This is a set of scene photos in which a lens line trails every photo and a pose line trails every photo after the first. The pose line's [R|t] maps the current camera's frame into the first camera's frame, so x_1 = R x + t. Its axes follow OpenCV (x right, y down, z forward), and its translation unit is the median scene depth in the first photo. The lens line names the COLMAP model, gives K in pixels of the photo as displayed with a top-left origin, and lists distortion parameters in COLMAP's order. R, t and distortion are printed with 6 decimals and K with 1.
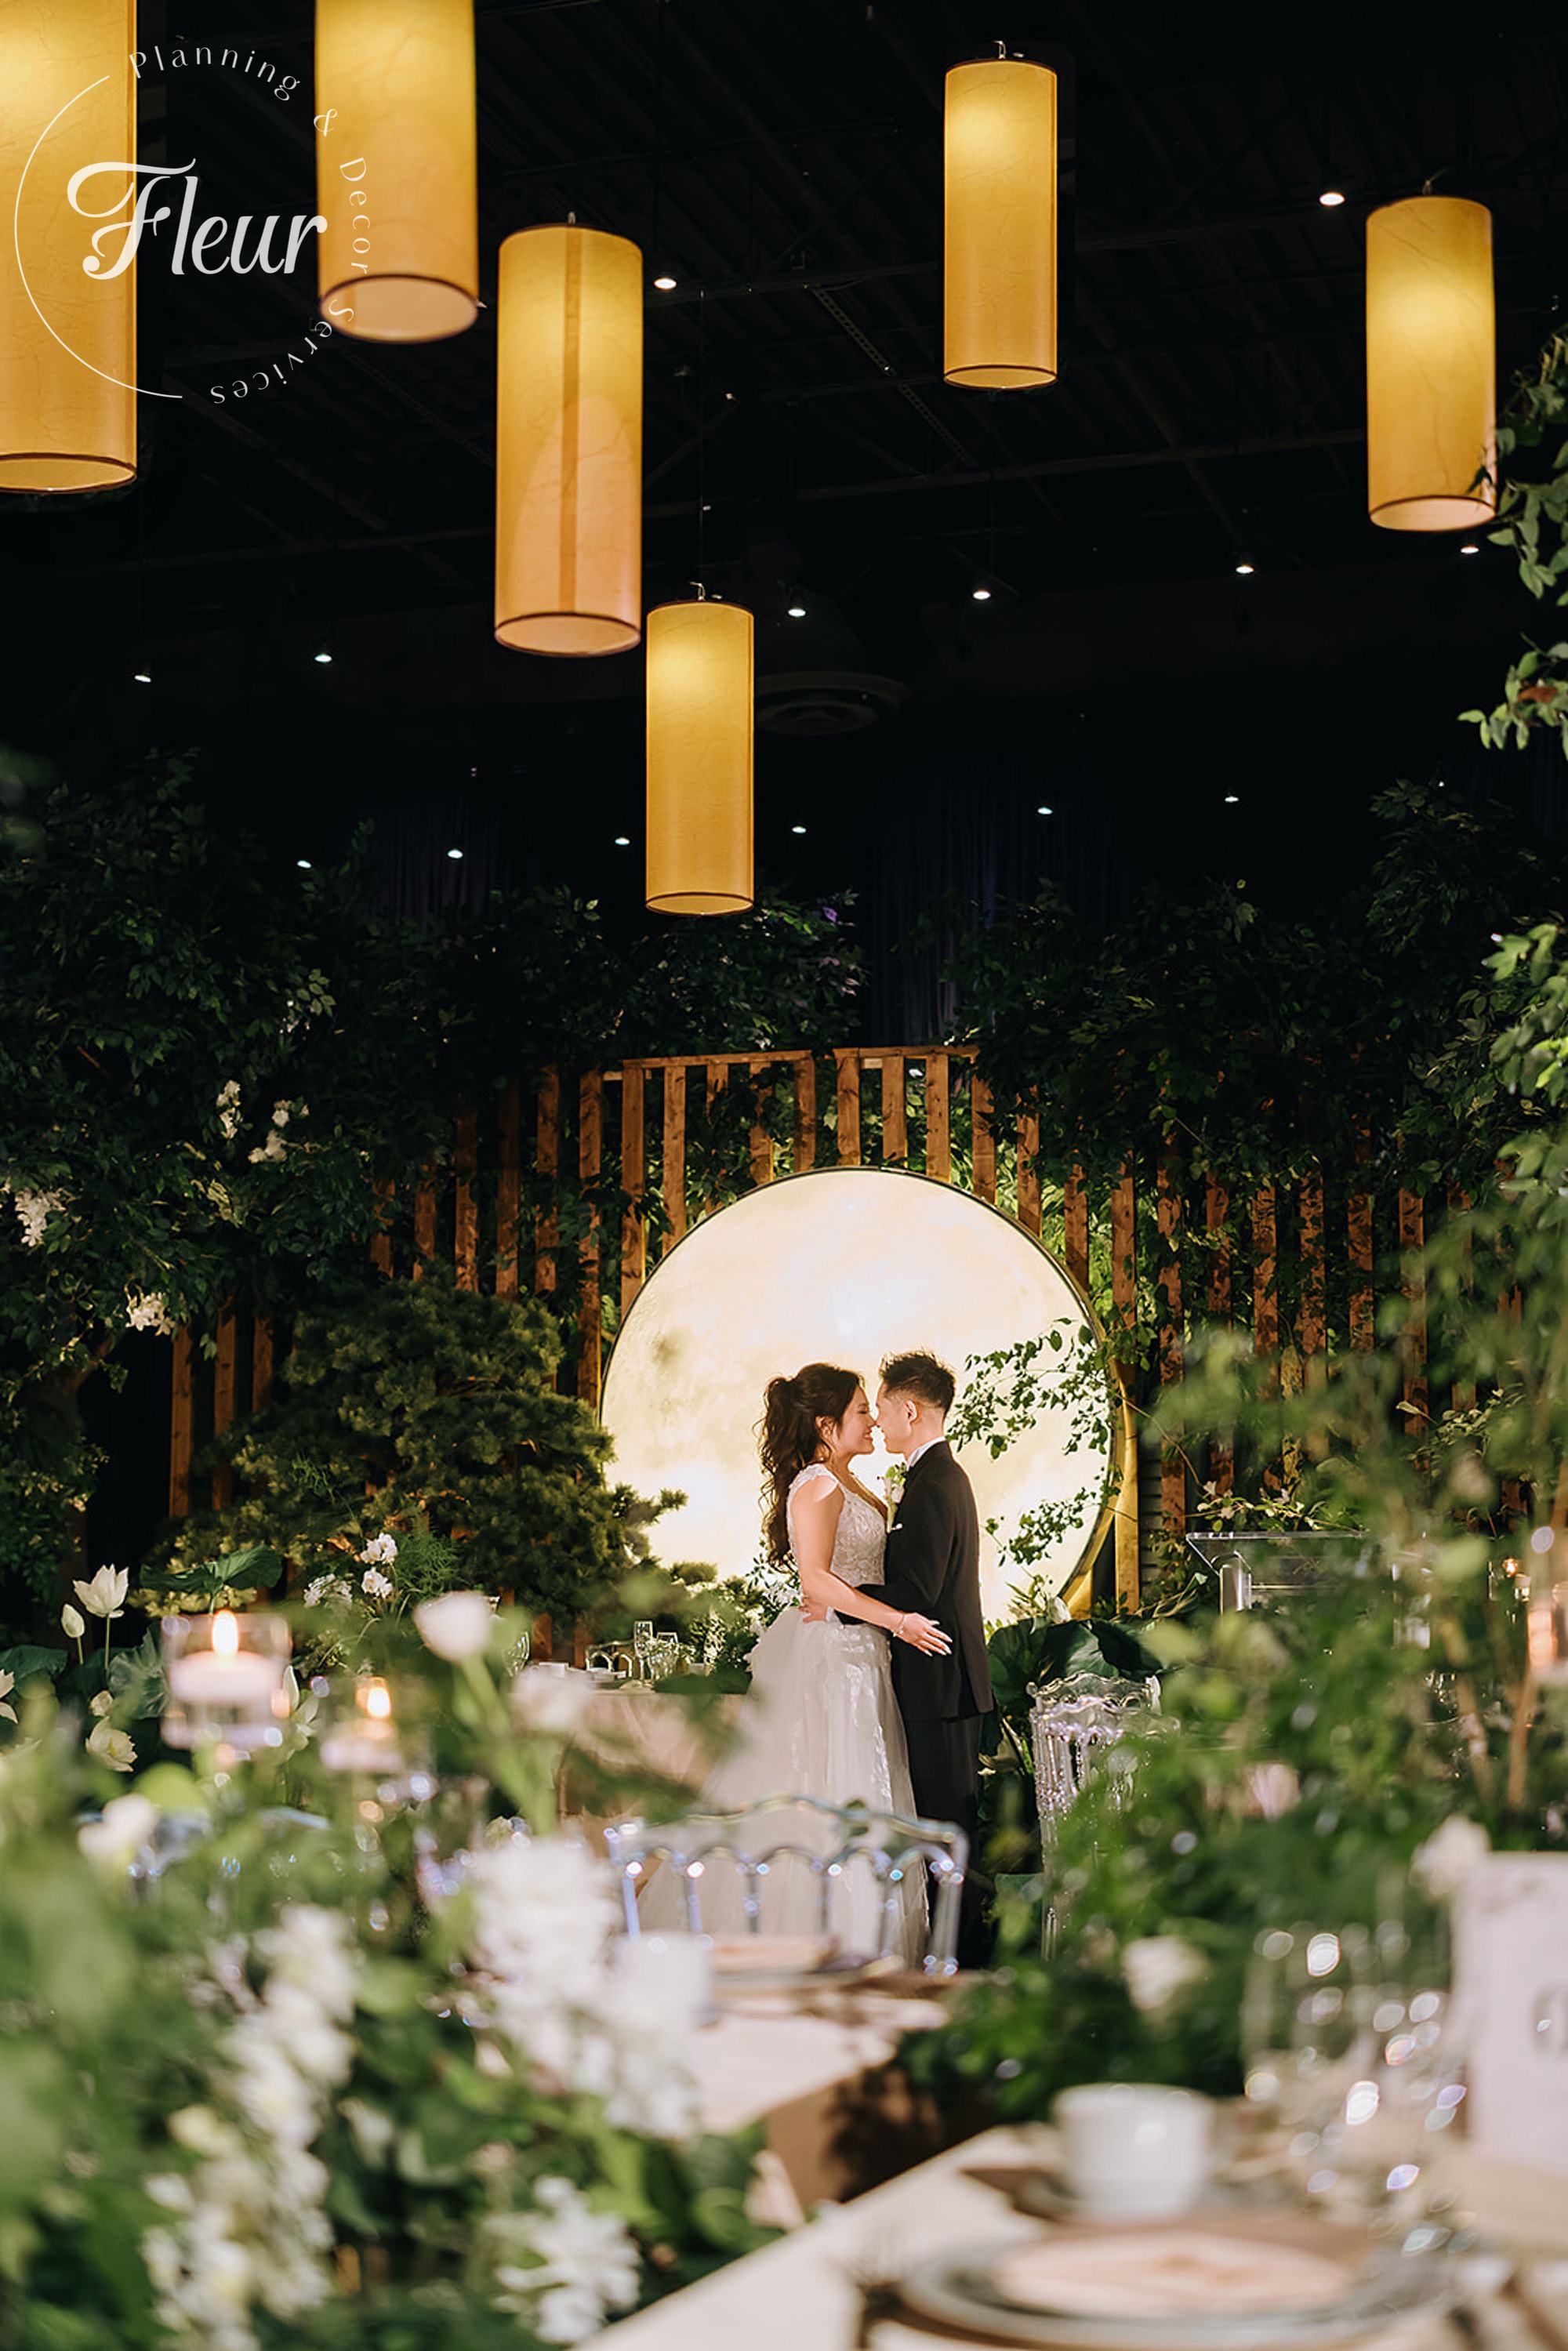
lens RADIAL K [[3431.0, 0, 776.2], [0, 3431.0, 1190.3], [0, 0, 1]] dist [0.022992, 0.000000]
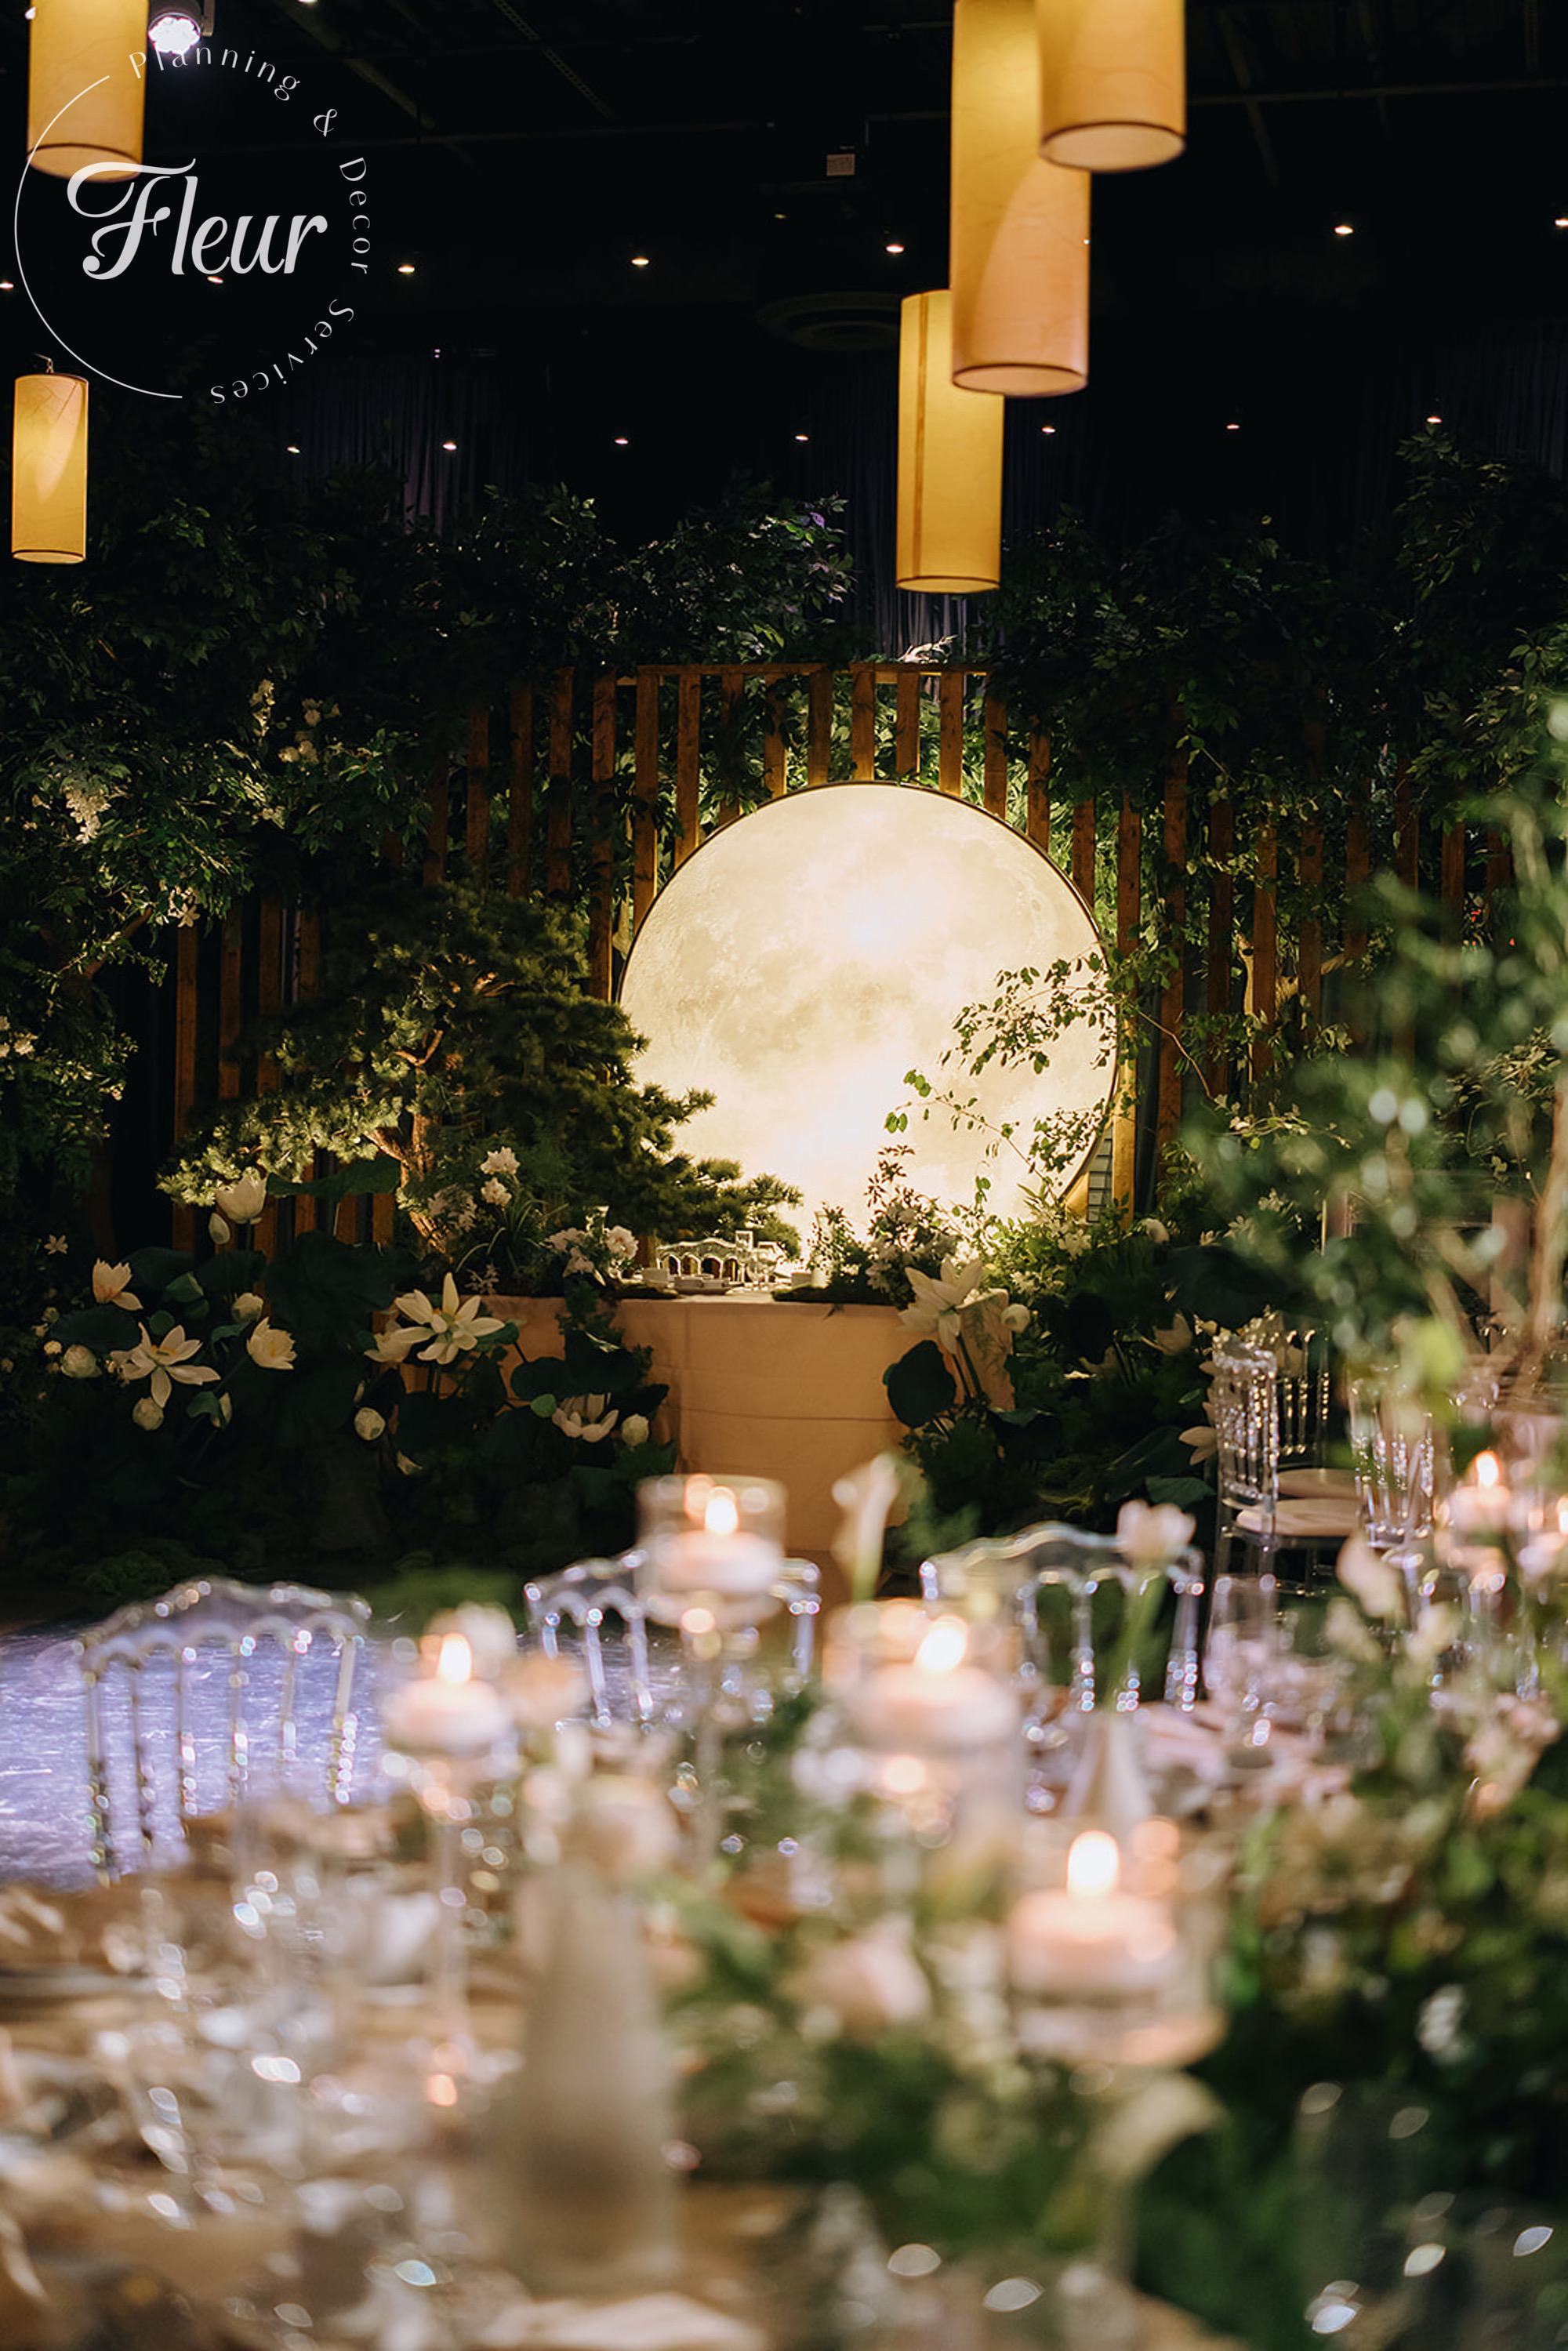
lens RADIAL K [[3431.0, 0, 799.4], [0, 3431.0, 1161.8], [0, 0, 1]] dist [0.022992, 0.000000]
pose [[0.994526, 0.013764, 0.103578, -0.105331], [-0.027174, 0.991246, 0.129201, -0.026123], [-0.100893, -0.131308, 0.986194, -0.034059]]
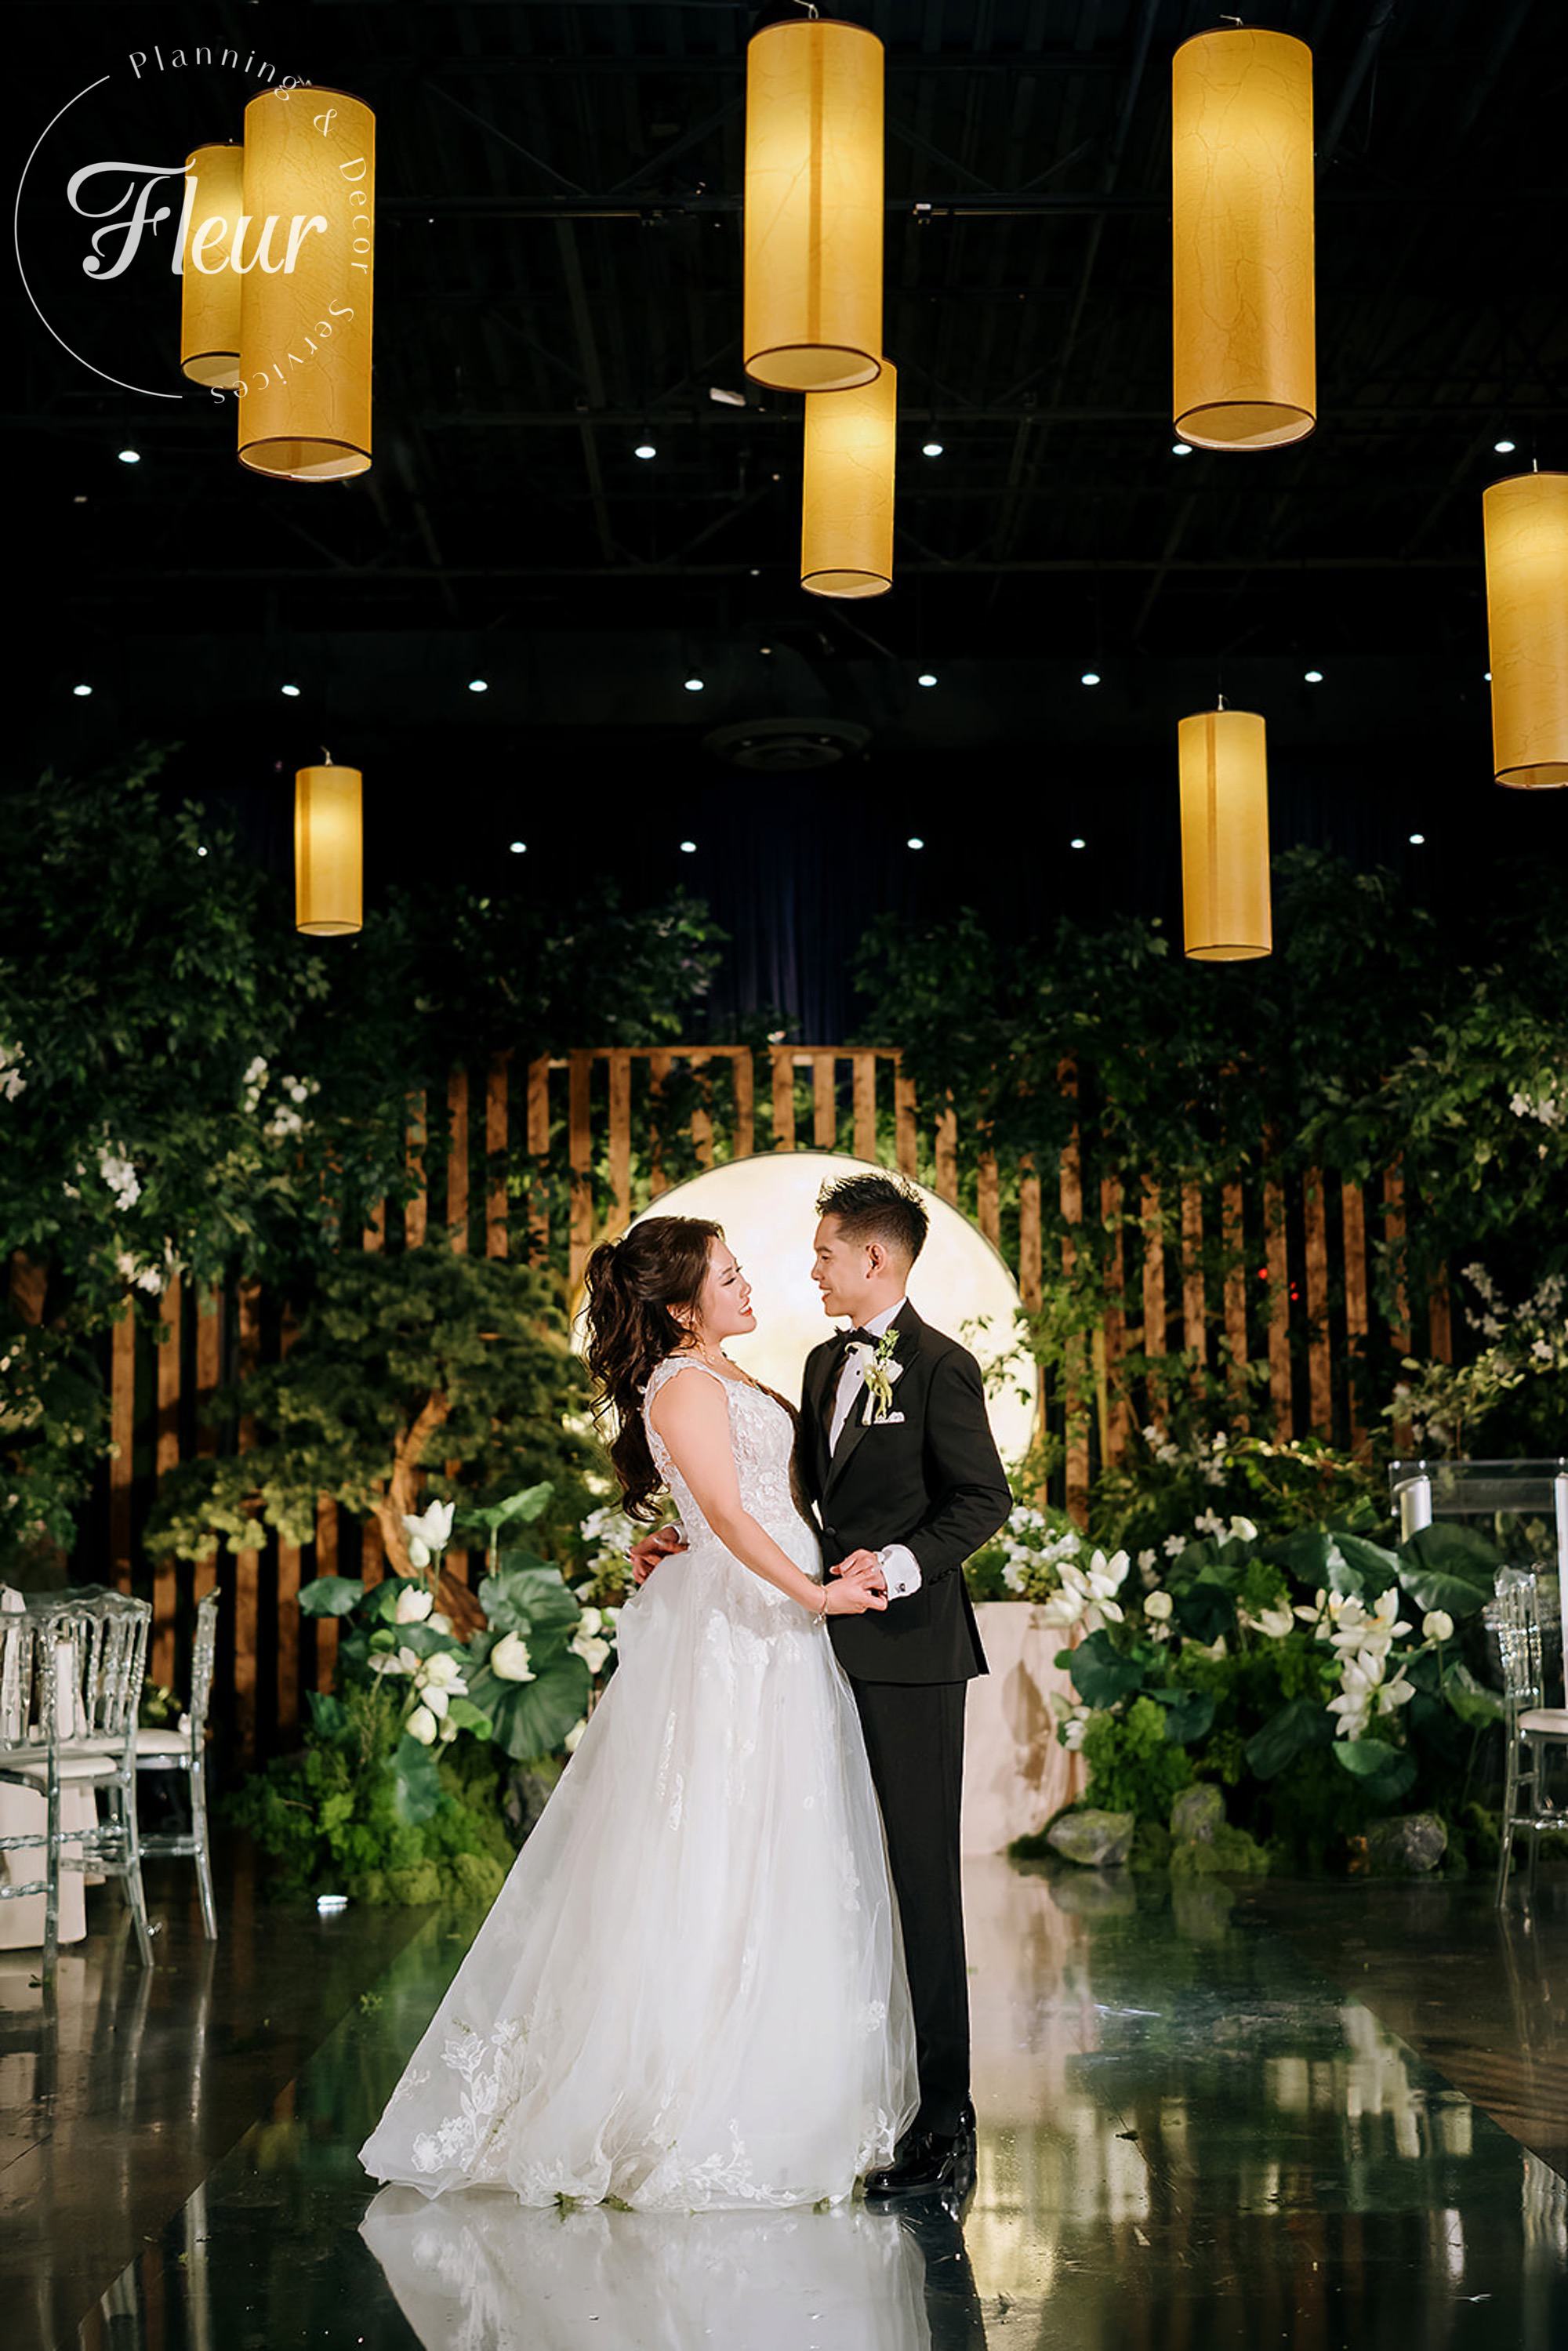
lens RADIAL K [[3431.0, 0, 862.3], [0, 3431.0, 1124.2], [0, 0, 1]] dist [0.022992, 0.000000]
pose [[0.939426, 0.026305, 0.341740, -0.349354], [-0.022899, 0.999640, -0.013999, -0.000479], [-0.341985, 0.005326, 0.939690, -0.074984]]
